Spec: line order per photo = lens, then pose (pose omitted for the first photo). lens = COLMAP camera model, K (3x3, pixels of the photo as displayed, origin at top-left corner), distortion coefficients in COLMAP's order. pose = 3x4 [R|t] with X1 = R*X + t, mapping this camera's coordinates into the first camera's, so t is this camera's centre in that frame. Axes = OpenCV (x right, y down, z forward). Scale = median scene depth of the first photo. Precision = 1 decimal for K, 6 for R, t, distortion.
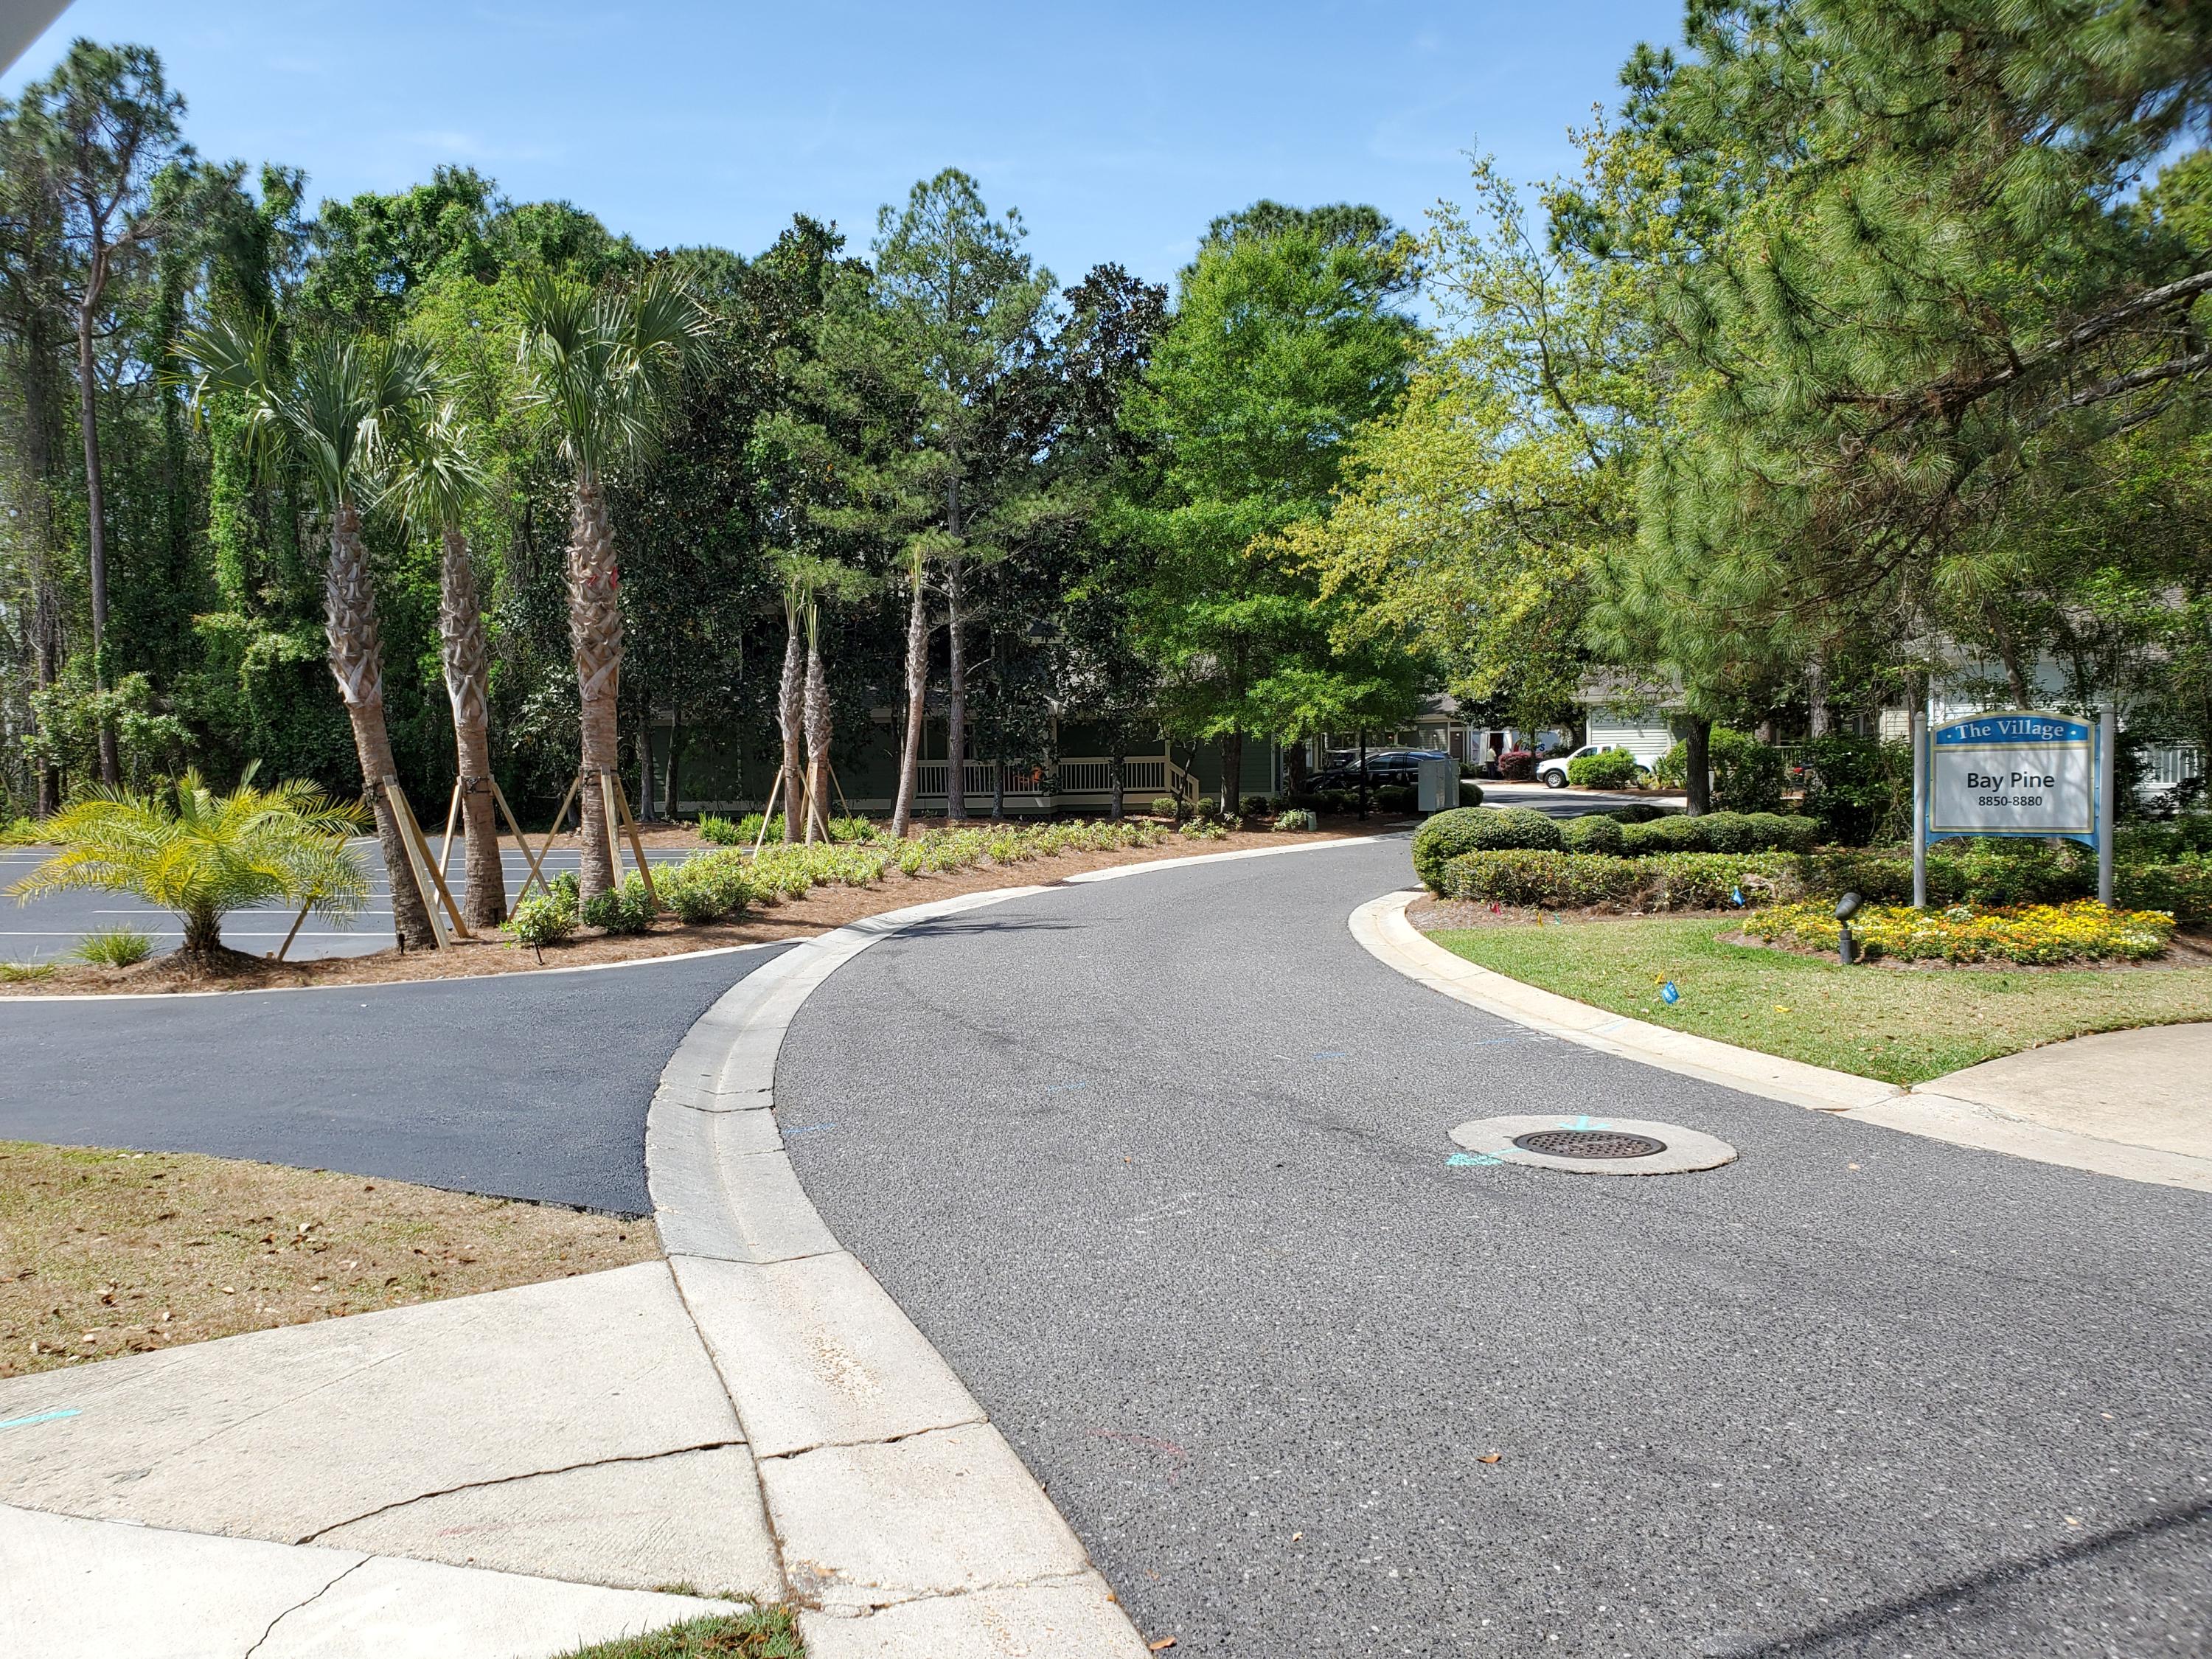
lens RADIAL K [[1739.5, 0, 1106.0], [0, 1739.5, 829.5], [0, 0, 1]] dist [-0.006033, 0.107565]
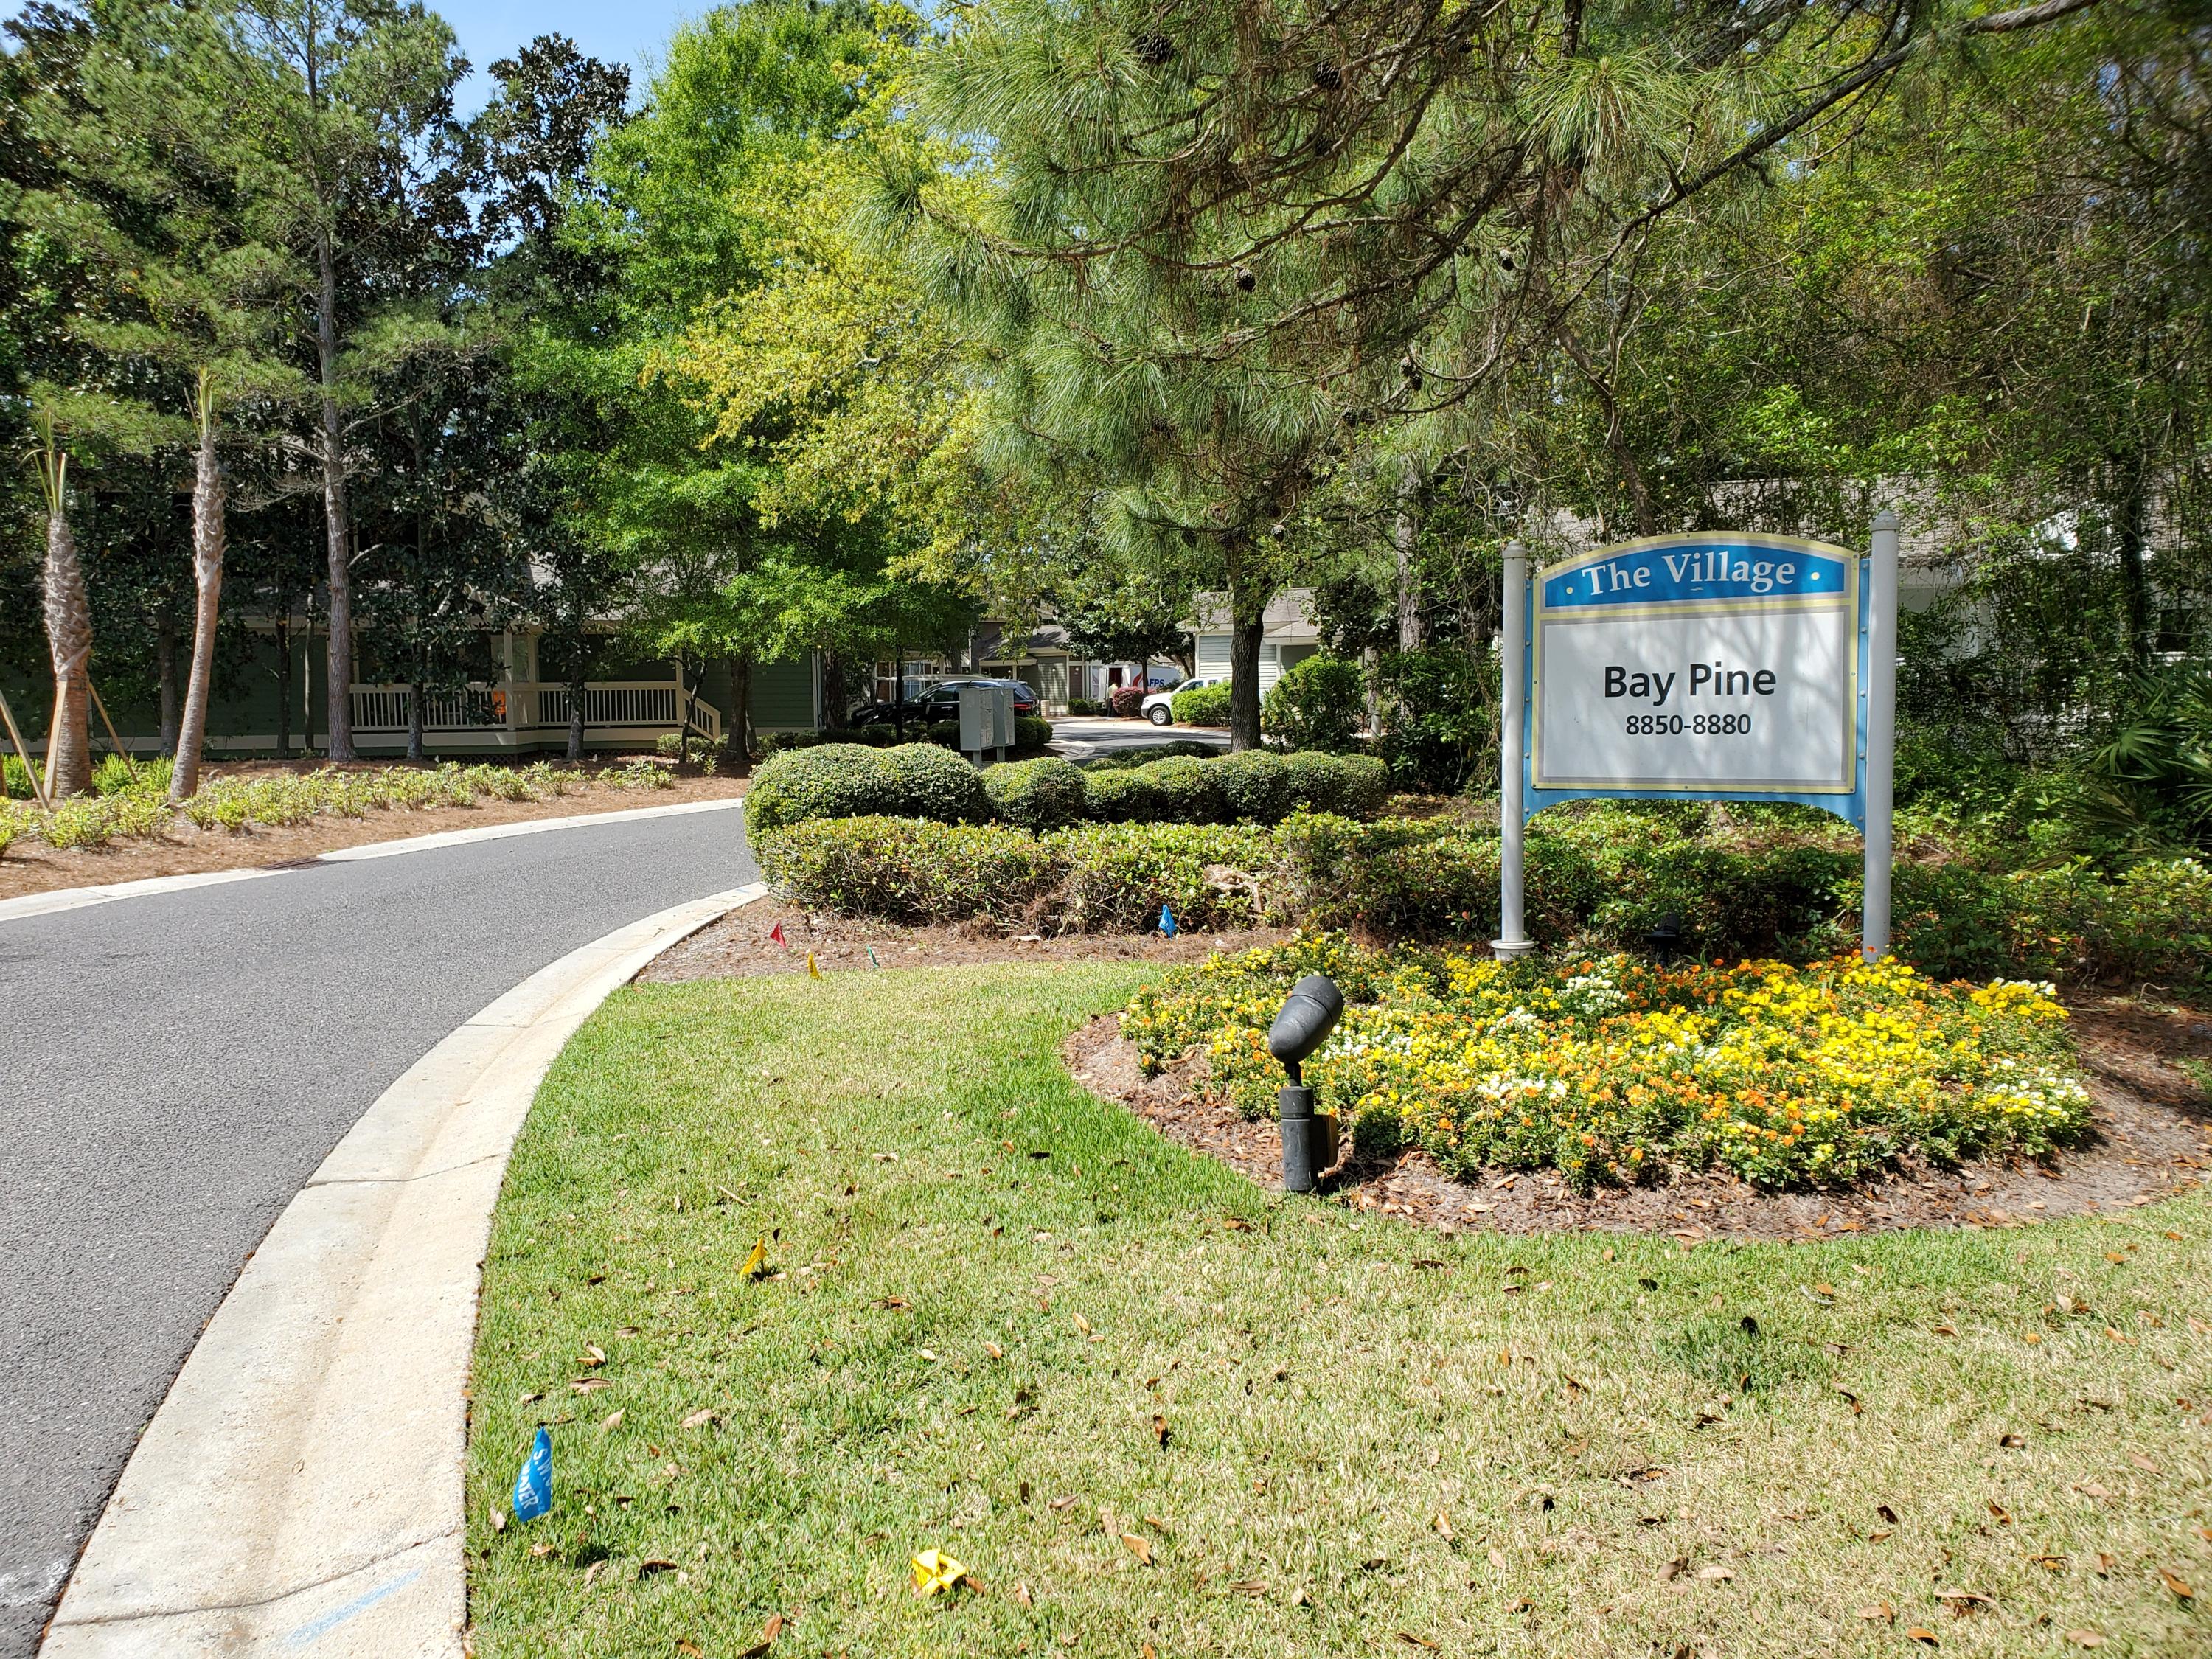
lens RADIAL K [[1739.5, 0, 1106.0], [0, 1739.5, 829.5], [0, 0, 1]] dist [-0.006033, 0.107565]
pose [[0.980919, -0.009493, 0.194186, 0.224707], [0.002771, 0.999388, 0.034861, -0.003863], [-0.194398, -0.033658, 0.980345, 0.471229]]
